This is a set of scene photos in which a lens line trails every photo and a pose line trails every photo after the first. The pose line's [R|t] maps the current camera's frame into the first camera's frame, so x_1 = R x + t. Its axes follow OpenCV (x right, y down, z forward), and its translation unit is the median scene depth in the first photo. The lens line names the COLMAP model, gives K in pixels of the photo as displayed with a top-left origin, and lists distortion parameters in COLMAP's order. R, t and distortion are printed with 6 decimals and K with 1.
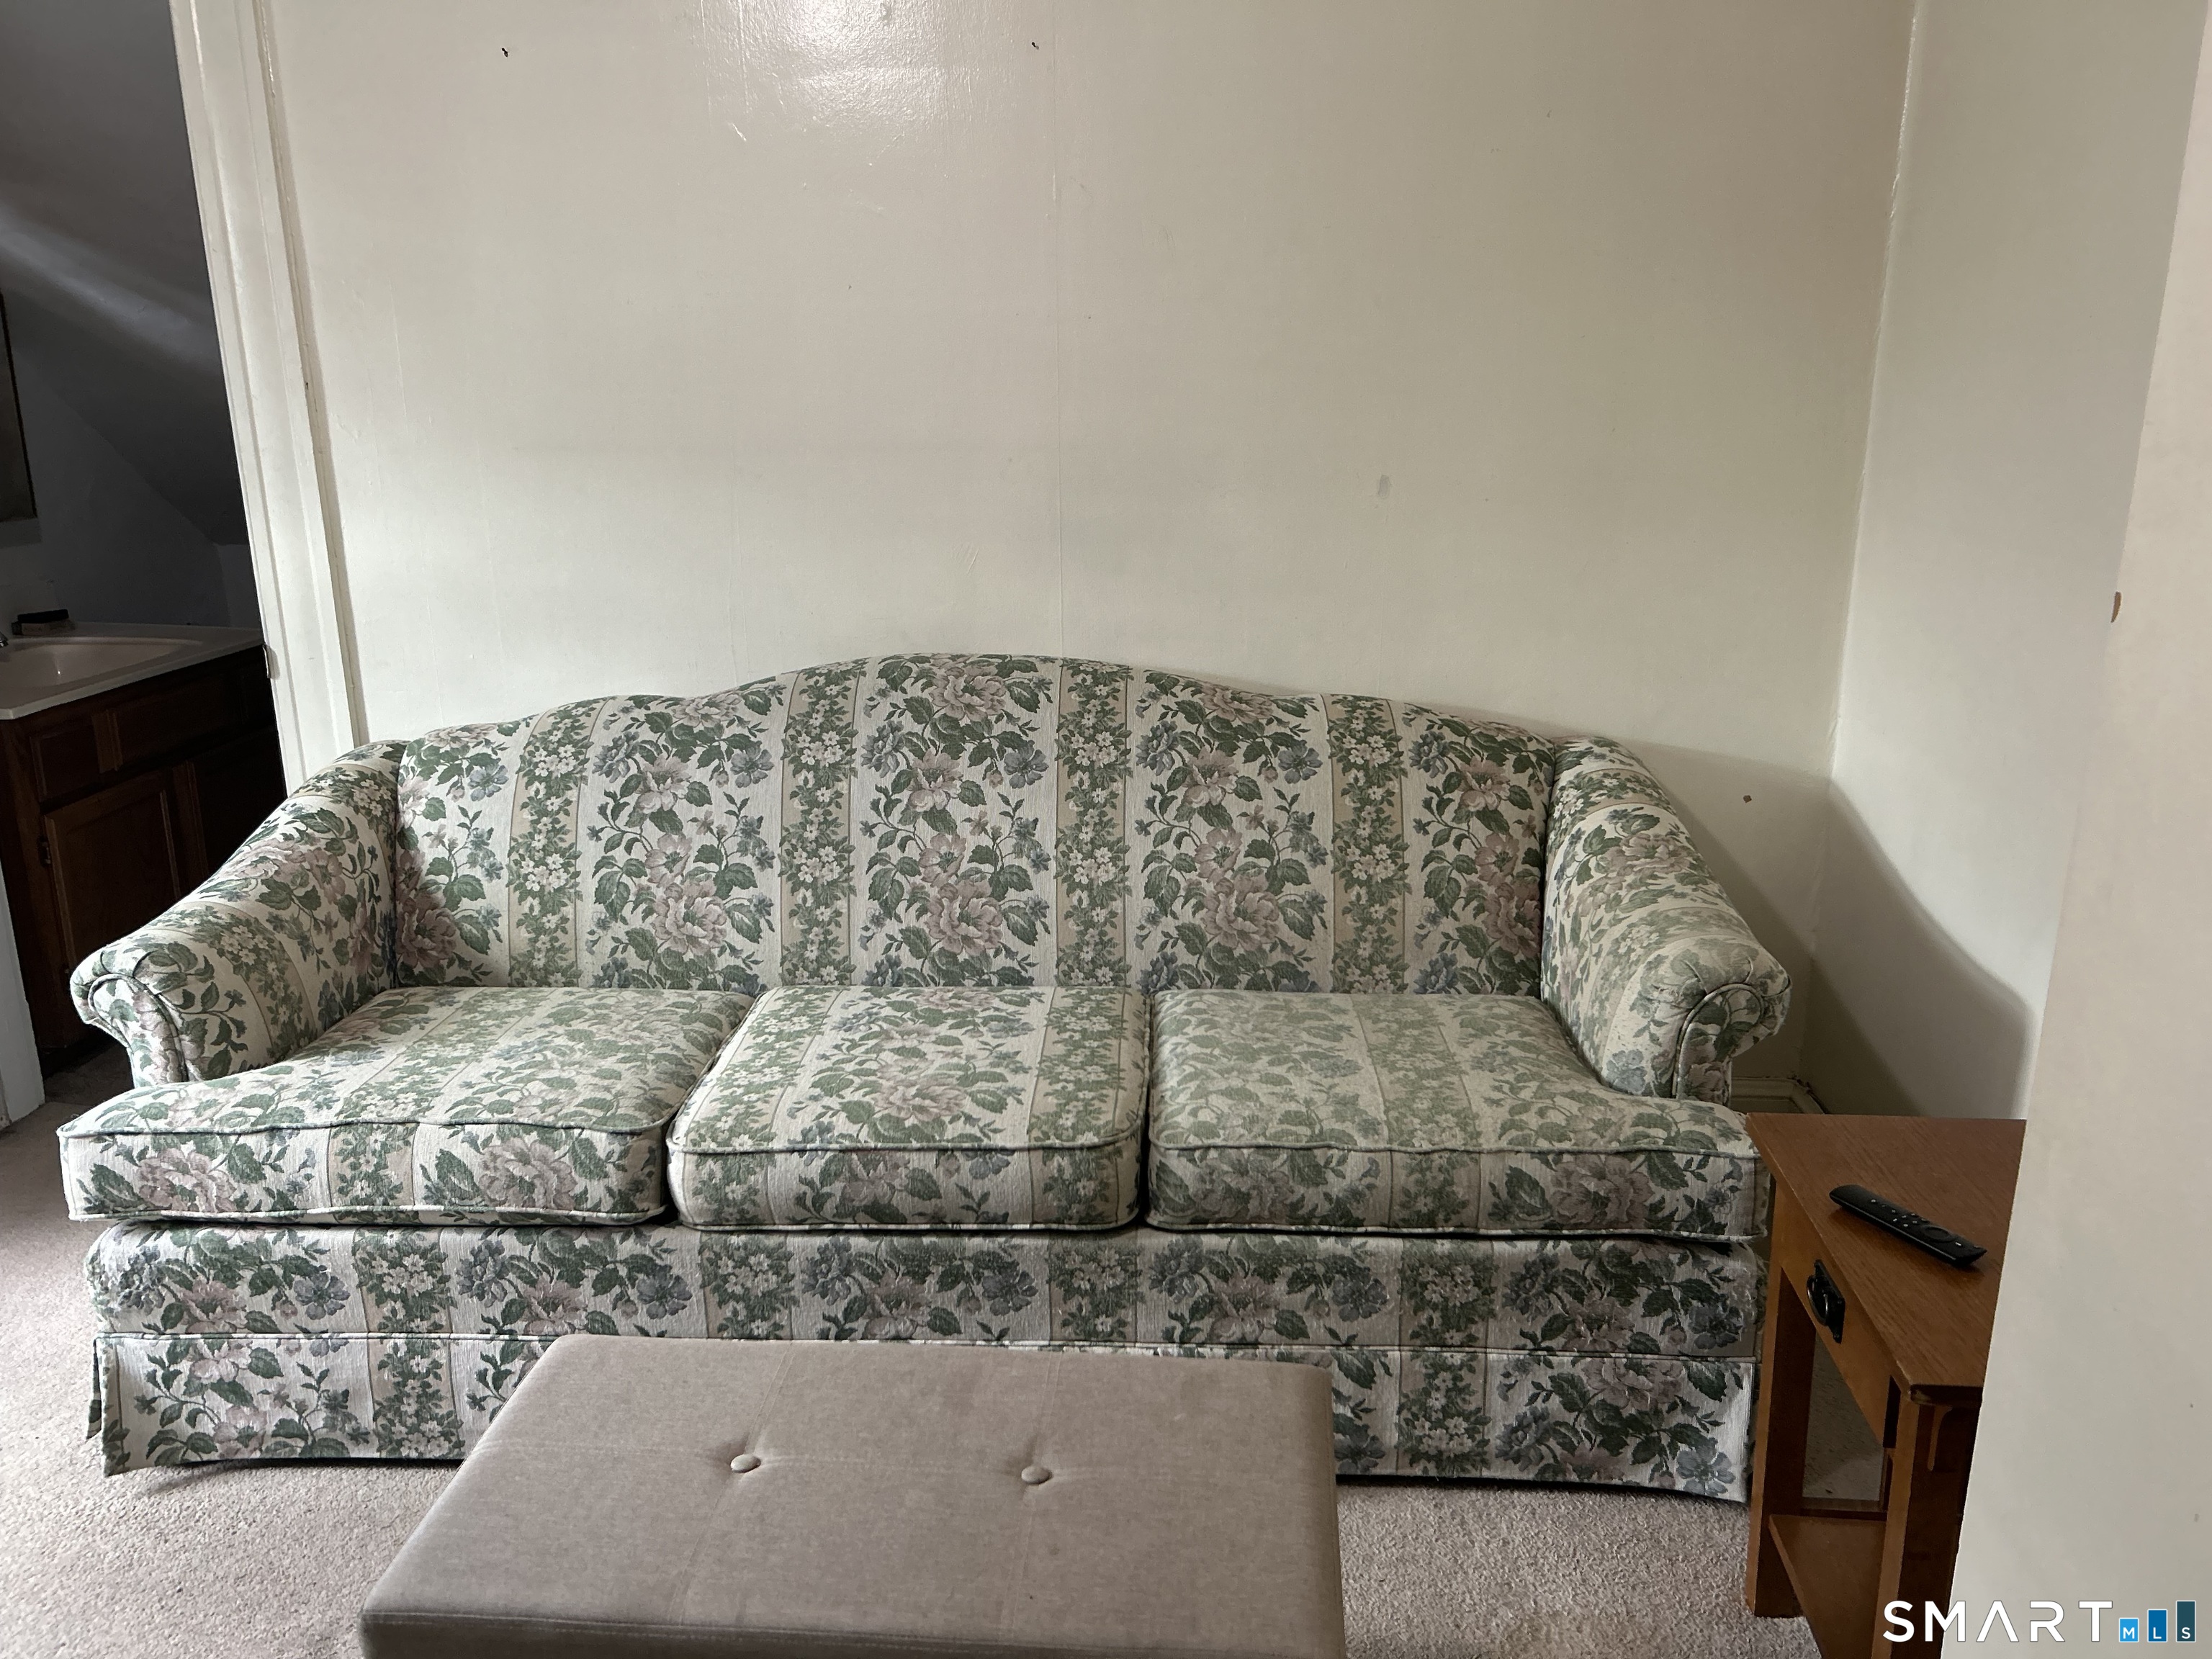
lens RADIAL K [[1664.5, 0, 1111.3], [0, 1664.5, 805.2], [0, 0, 1]] dist [0.021998, -0.018230]
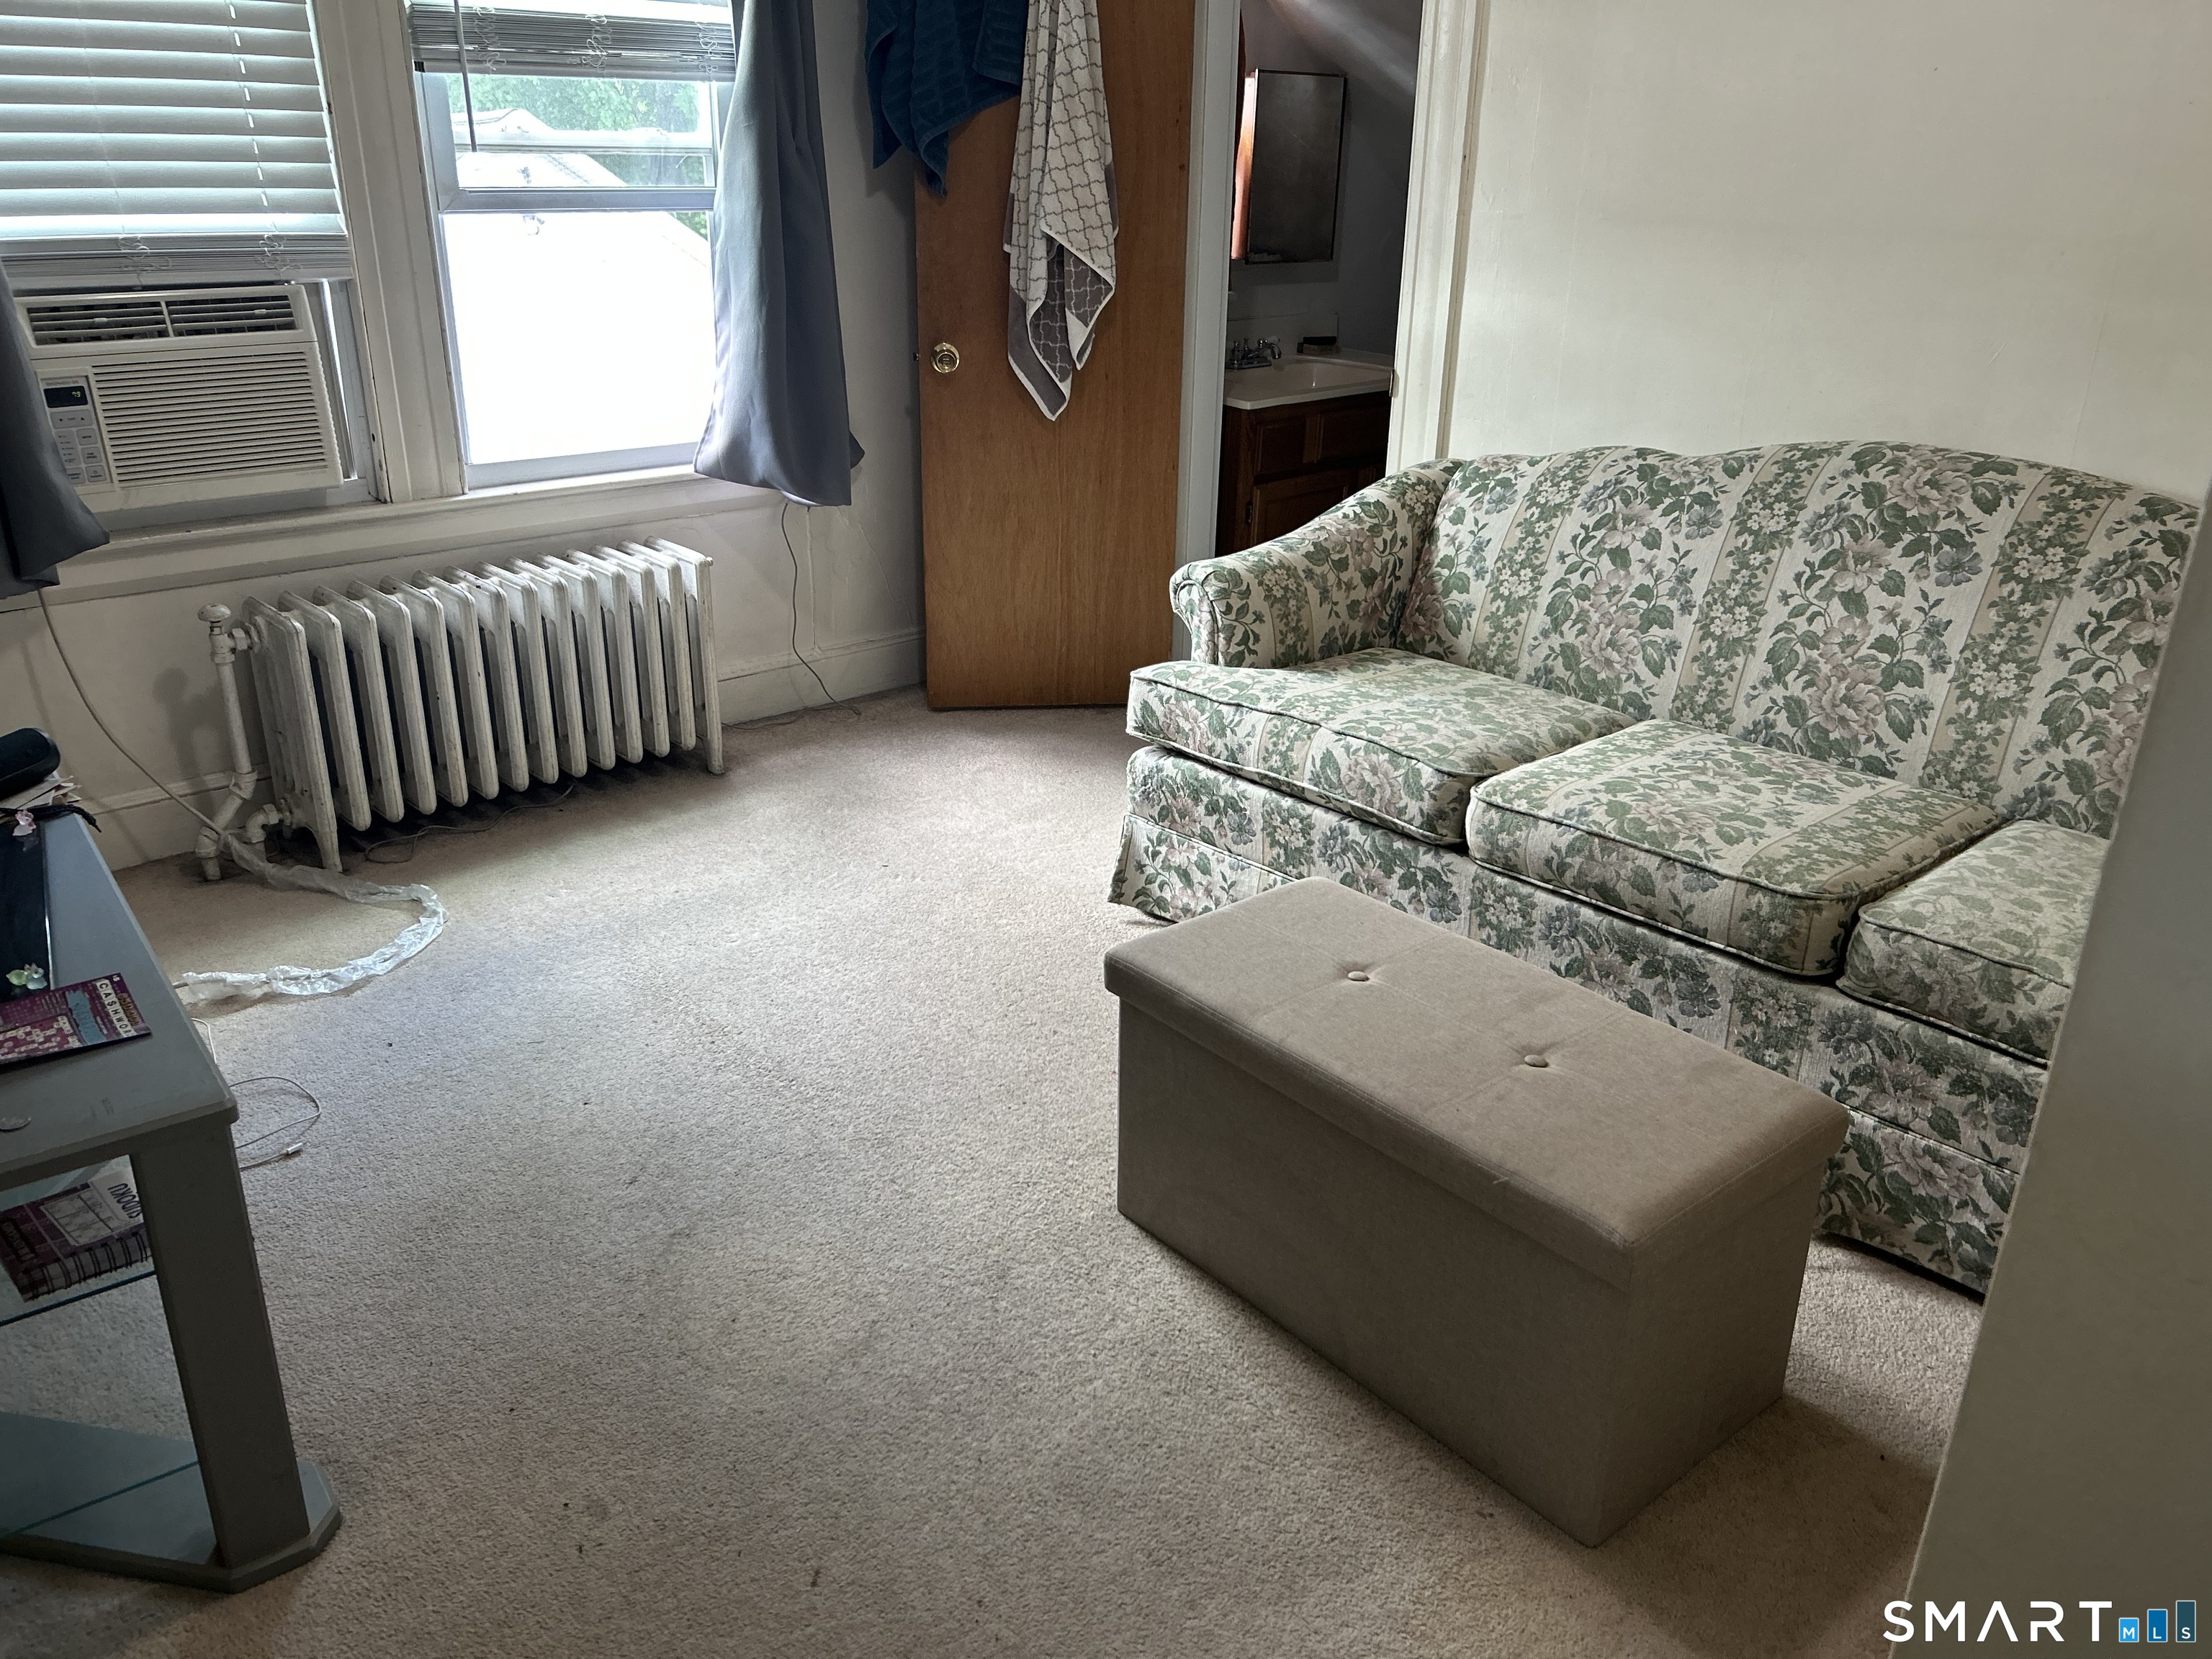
lens RADIAL K [[1664.5, 0, 1104.9], [0, 1664.5, 835.3], [0, 0, 1]] dist [0.021998, -0.018230]
pose [[0.704803, 0.288220, -0.648215, 0.338011], [-0.196606, 0.957314, 0.211888, 0.022278], [0.681615, -0.021896, 0.731383, -0.099080]]
